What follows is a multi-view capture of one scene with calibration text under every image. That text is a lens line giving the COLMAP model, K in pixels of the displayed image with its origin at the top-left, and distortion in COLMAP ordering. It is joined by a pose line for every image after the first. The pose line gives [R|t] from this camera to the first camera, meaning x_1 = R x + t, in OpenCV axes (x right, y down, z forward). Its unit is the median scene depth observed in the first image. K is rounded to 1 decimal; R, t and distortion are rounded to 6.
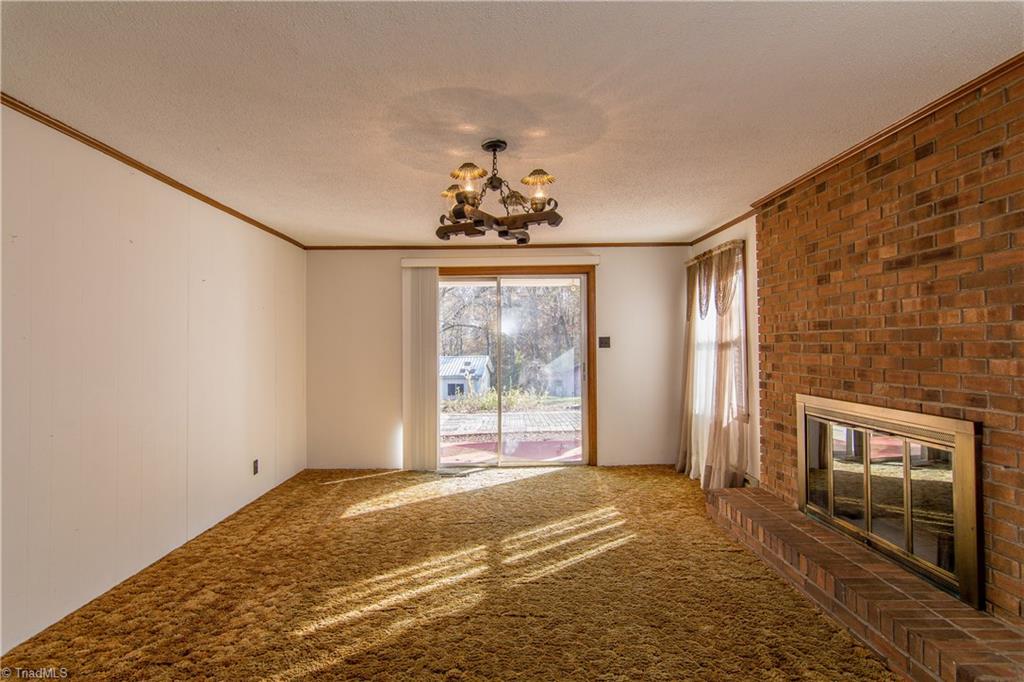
lens RADIAL K [[487.1, 0, 512.3], [0, 487.1, 337.7], [0, 0, 1]] dist [0.002641, 0.000348]
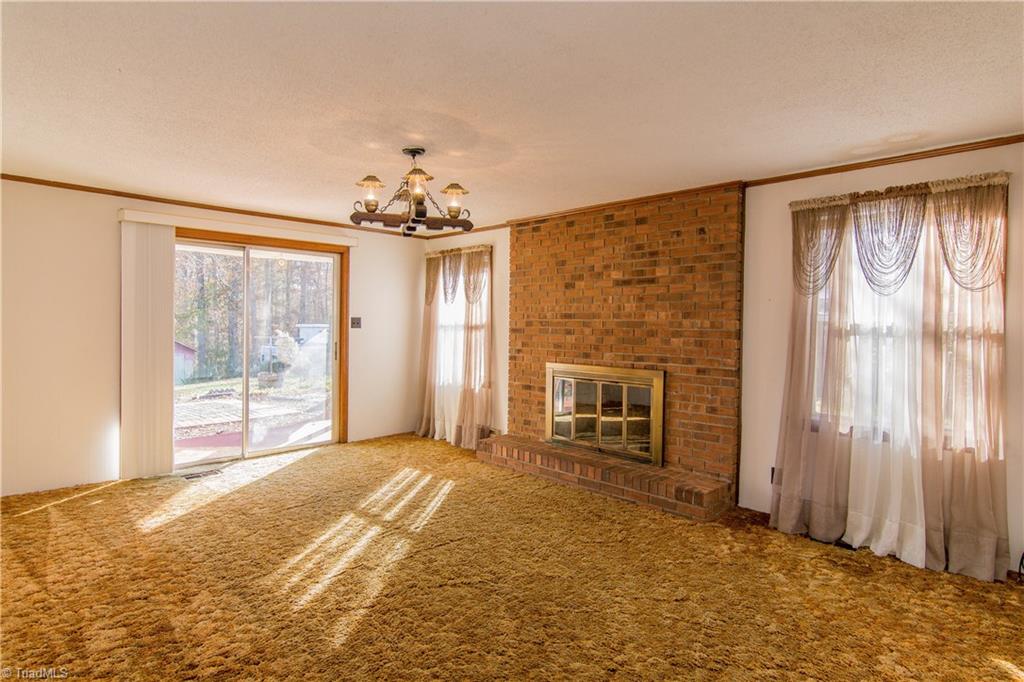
lens RADIAL K [[524.2, 0, 507.5], [0, 524.2, 336.2], [0, 0, 1]] dist [-0.005388, 0.000518]
pose [[0.725342, 0.002621, 0.688384, -0.607021], [-0.028733, 0.999237, 0.026470, -0.000523], [-0.687789, -0.038979, 0.724864, -0.045196]]
